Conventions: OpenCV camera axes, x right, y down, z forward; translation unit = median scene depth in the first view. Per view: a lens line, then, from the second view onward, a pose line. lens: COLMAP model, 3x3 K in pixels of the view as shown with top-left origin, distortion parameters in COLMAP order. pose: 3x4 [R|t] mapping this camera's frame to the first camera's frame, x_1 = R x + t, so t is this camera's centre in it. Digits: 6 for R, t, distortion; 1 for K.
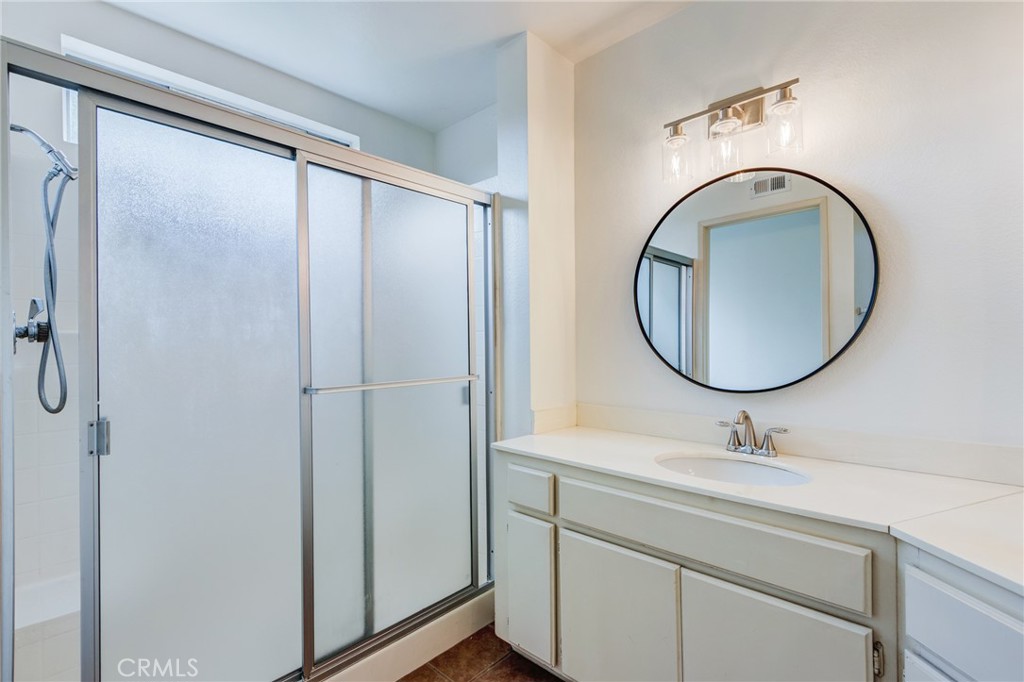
lens RADIAL K [[467.1, 0, 498.7], [0, 467.1, 347.6], [0, 0, 1]] dist [0.001876, 0.000057]
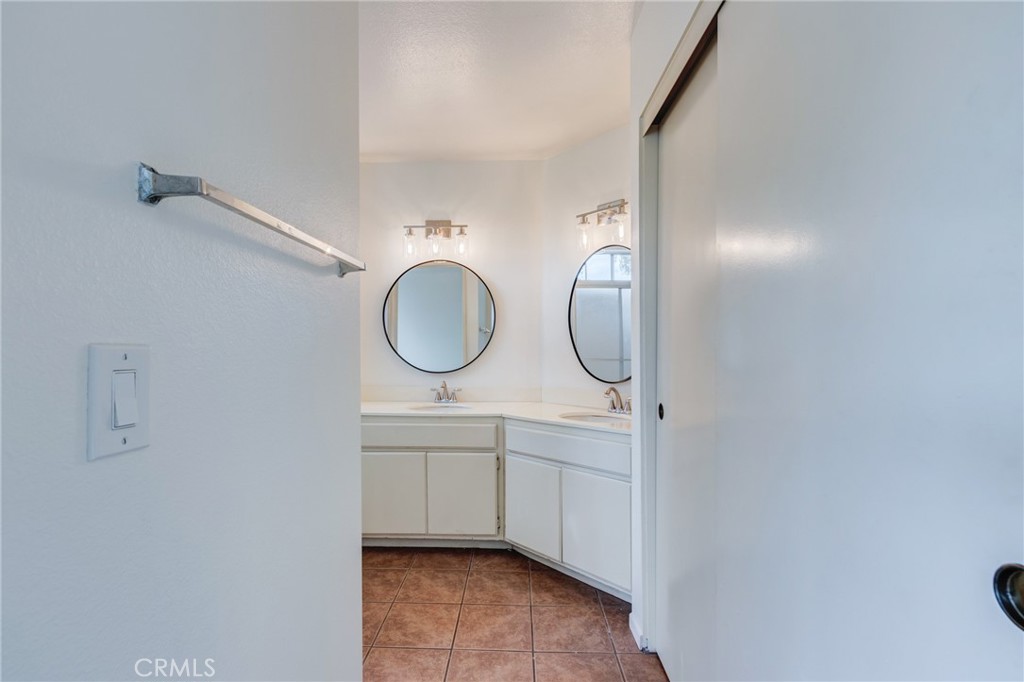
lens RADIAL K [[467.1, 0, 498.7], [0, 467.1, 347.6], [0, 0, 1]] dist [0.001876, 0.000057]
pose [[0.750650, 0.007274, 0.660661, -0.648976], [-0.001038, 0.999951, -0.009831, 0.010639], [-0.660700, 0.006695, 0.750620, -0.687726]]
